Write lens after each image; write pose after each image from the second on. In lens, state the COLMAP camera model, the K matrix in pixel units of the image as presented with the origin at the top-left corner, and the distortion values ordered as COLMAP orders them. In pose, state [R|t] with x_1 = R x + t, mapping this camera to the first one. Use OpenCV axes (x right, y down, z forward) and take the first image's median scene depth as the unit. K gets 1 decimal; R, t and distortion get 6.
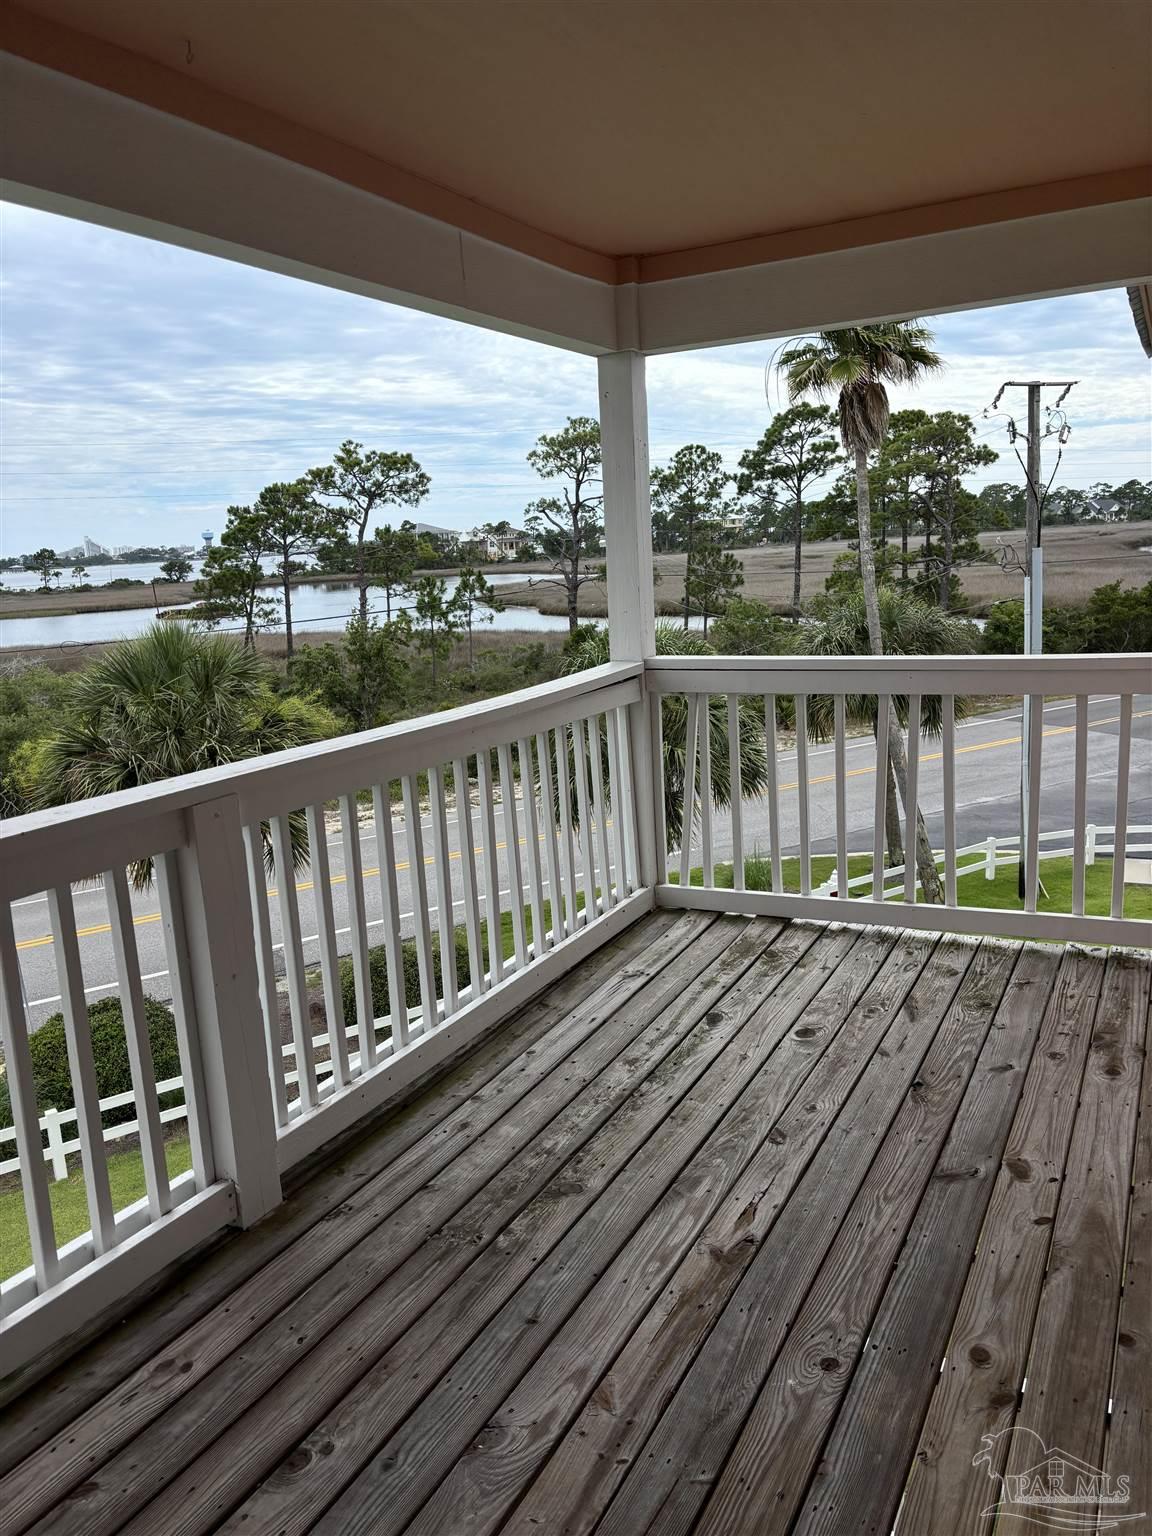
lens RADIAL K [[1165.4, 0, 576.0], [0, 1165.4, 768.0], [0, 0, 1]] dist [0.057329, -0.067720]
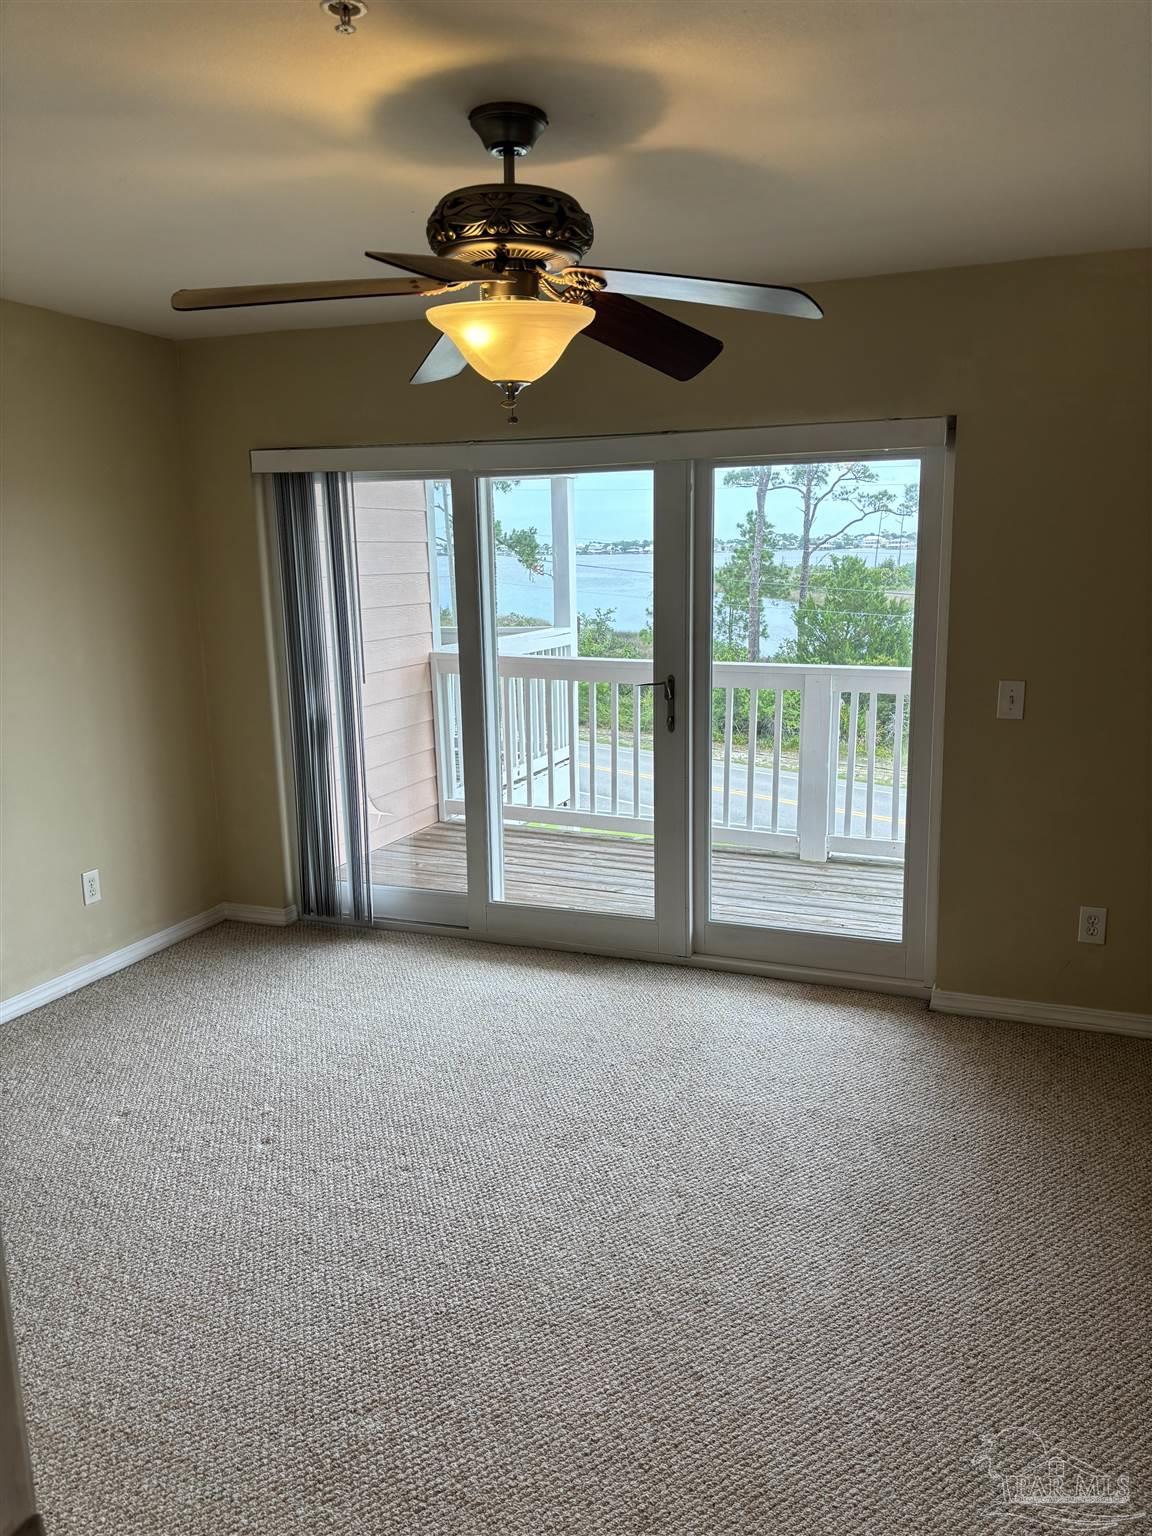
lens RADIAL K [[1165.4, 0, 576.0], [0, 1165.4, 768.0], [0, 0, 1]] dist [0.057329, -0.067720]
pose [[0.097918, 0.233609, -0.967388, 1.545831], [-0.194808, 0.957753, 0.211564, -0.146925], [0.975941, 0.167739, 0.139290, 0.186742]]
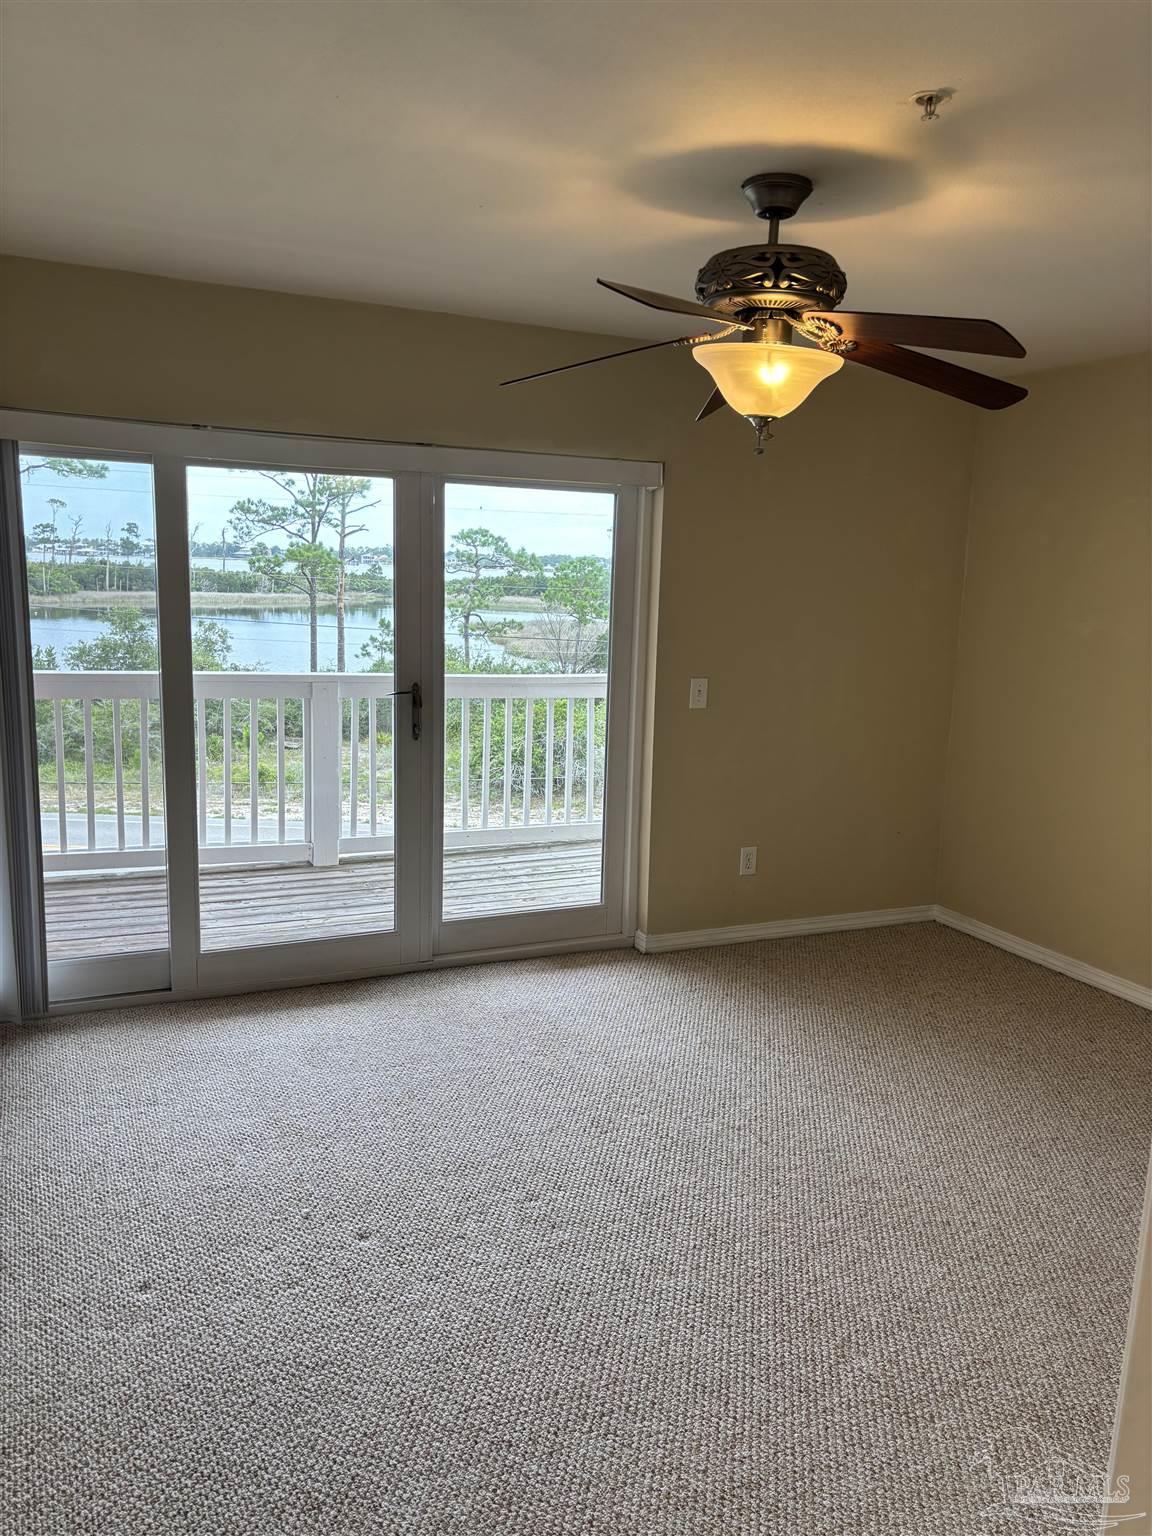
lens RADIAL K [[1155.1, 0, 576.0], [0, 1155.1, 768.0], [0, 0, 1]] dist [0.050688, -0.069224]
pose [[0.786534, 0.180867, -0.590468, 1.208999], [-0.195467, 0.979903, 0.039784, 0.009701], [0.585796, 0.084125, 0.806080, -0.469326]]
